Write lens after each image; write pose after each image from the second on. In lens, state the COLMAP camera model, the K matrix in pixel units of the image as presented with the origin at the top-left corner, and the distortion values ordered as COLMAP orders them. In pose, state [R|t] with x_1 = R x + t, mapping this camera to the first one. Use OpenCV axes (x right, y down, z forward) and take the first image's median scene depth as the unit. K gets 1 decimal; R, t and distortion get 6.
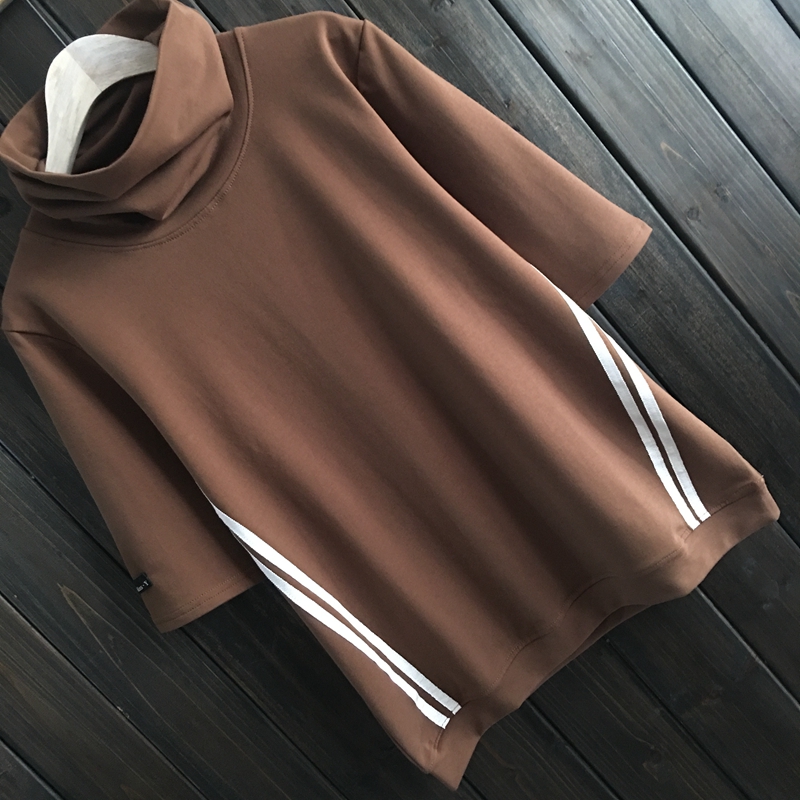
lens RADIAL K [[847.6, 0, 397.2], [0, 847.6, 388.1], [0, 0, 1]] dist [0.082410, -0.134488]
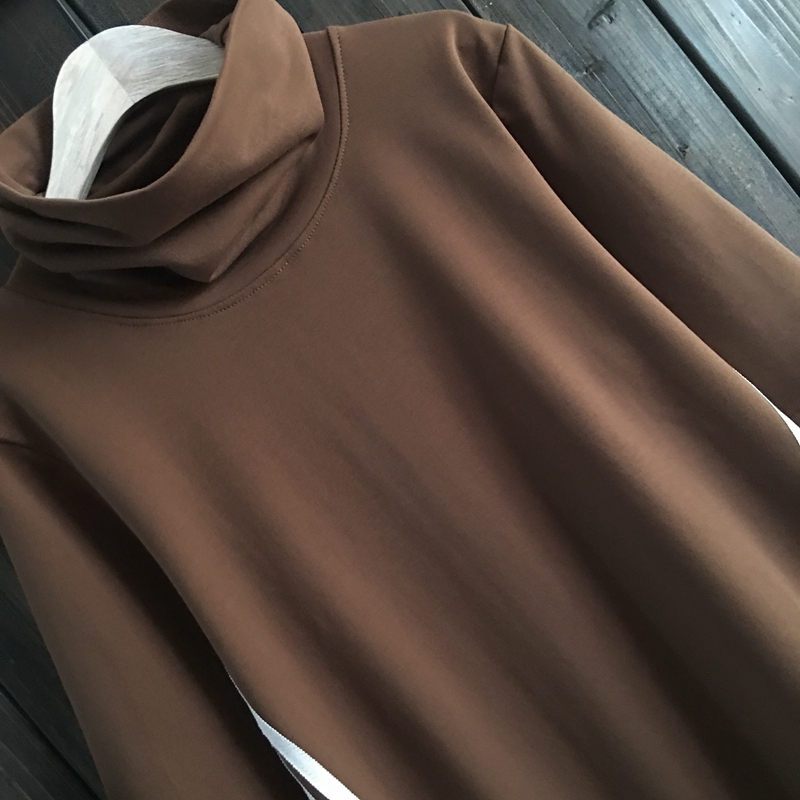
lens RADIAL K [[886.6, 0, 402.9], [0, 886.6, 397.3], [0, 0, 1]] dist [0.075137, -0.137000]
pose [[0.998873, 0.032540, 0.034543, -0.133396], [-0.026903, 0.987911, -0.152670, 0.000652], [-0.039094, 0.151568, 0.987673, 0.283371]]
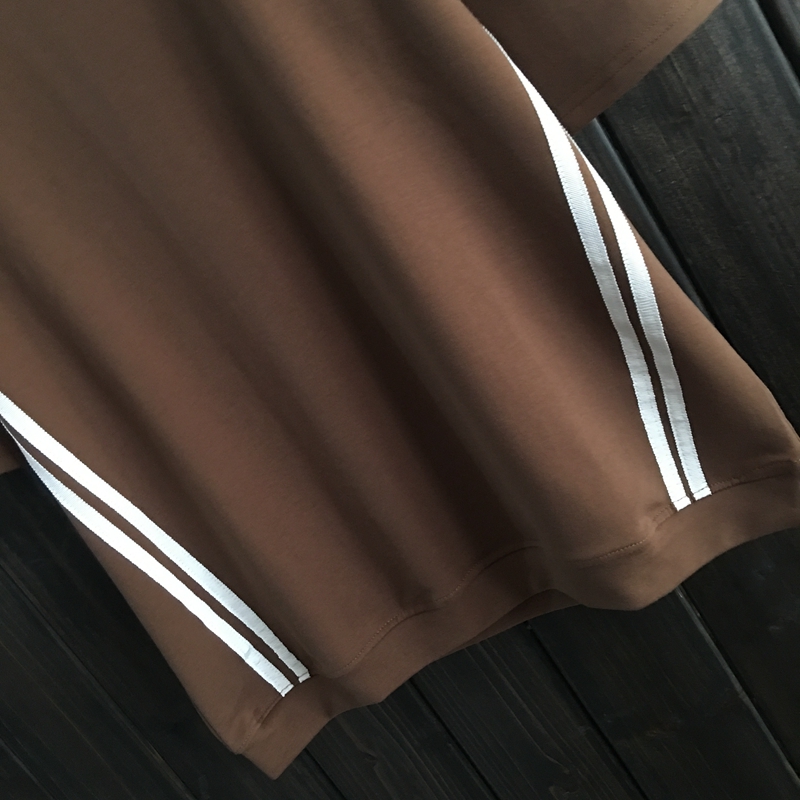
lens RADIAL K [[903.8, 0, 398.4], [0, 903.8, 391.9], [0, 0, 1]] dist [0.080429, -0.142547]
pose [[0.979643, 0.179946, -0.088990, 0.191524], [-0.156631, 0.962420, 0.221842, -0.039655], [0.125565, -0.203388, 0.971013, 0.340964]]
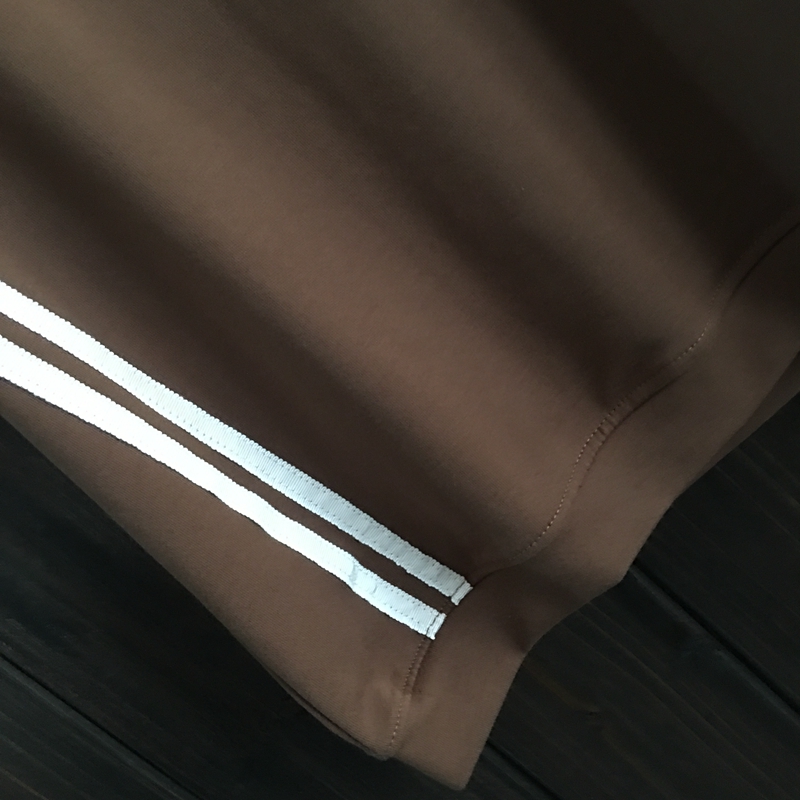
lens RADIAL K [[886.6, 0, 402.9], [0, 886.6, 397.3], [0, 0, 1]] dist [0.075137, -0.137000]
pose [[0.996003, -0.088868, -0.008937, 0.063995], [0.089276, 0.987545, 0.129559, 0.249022], [-0.002688, -0.129839, 0.991531, 0.647967]]
